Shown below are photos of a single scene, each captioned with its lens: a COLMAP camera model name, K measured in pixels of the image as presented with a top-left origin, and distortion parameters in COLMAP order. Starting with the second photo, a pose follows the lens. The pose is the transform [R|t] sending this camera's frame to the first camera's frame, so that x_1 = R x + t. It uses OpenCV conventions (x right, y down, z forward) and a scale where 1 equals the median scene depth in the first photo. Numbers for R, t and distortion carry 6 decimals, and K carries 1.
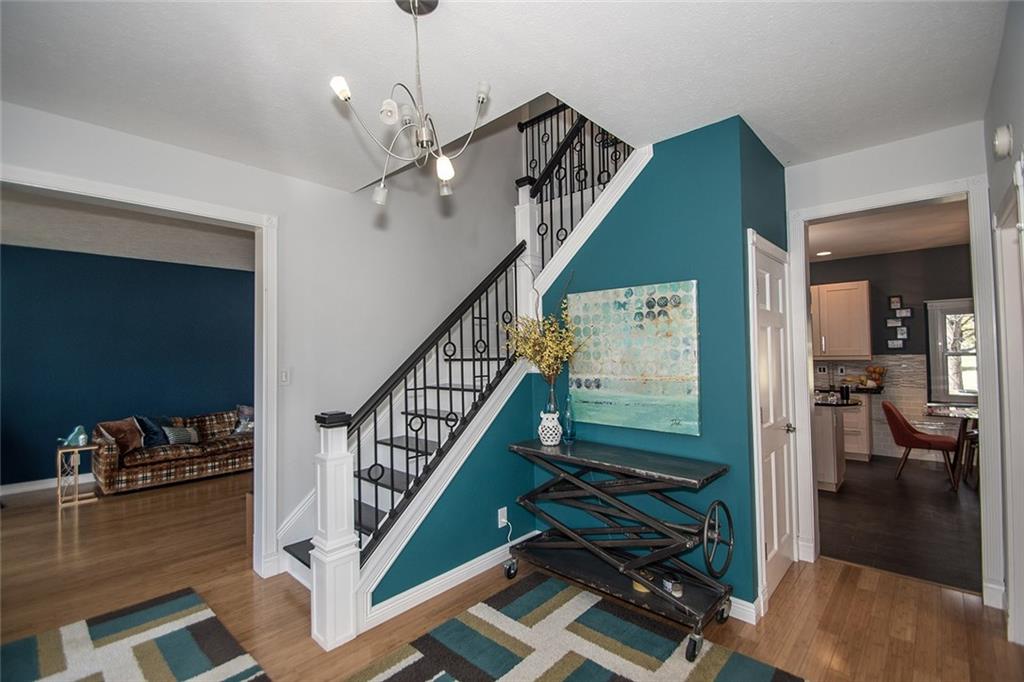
lens RADIAL K [[448.3, 0, 510.1], [0, 448.3, 340.0], [0, 0, 1]] dist [-0.001909, -0.003696]
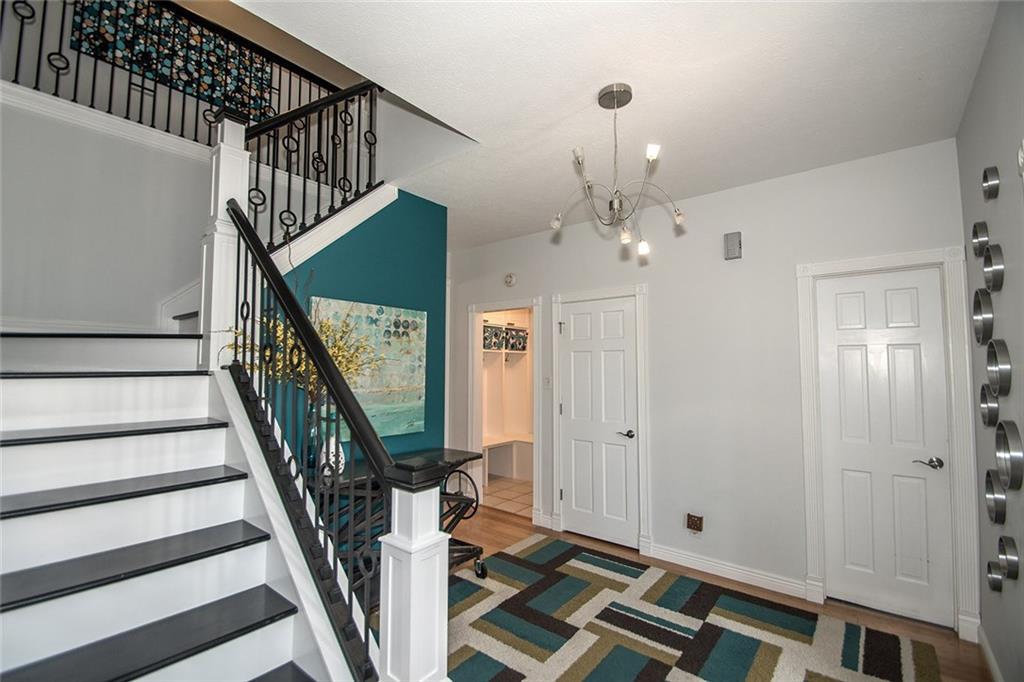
lens RADIAL K [[448.3, 0, 512.7], [0, 448.3, 339.7], [0, 0, 1]] dist [-0.001909, -0.003696]
pose [[-0.073165, 0.079202, 0.994170, -0.850727], [-0.031923, 0.996145, -0.081709, 0.043203], [-0.996809, -0.037715, -0.070355, 0.784805]]
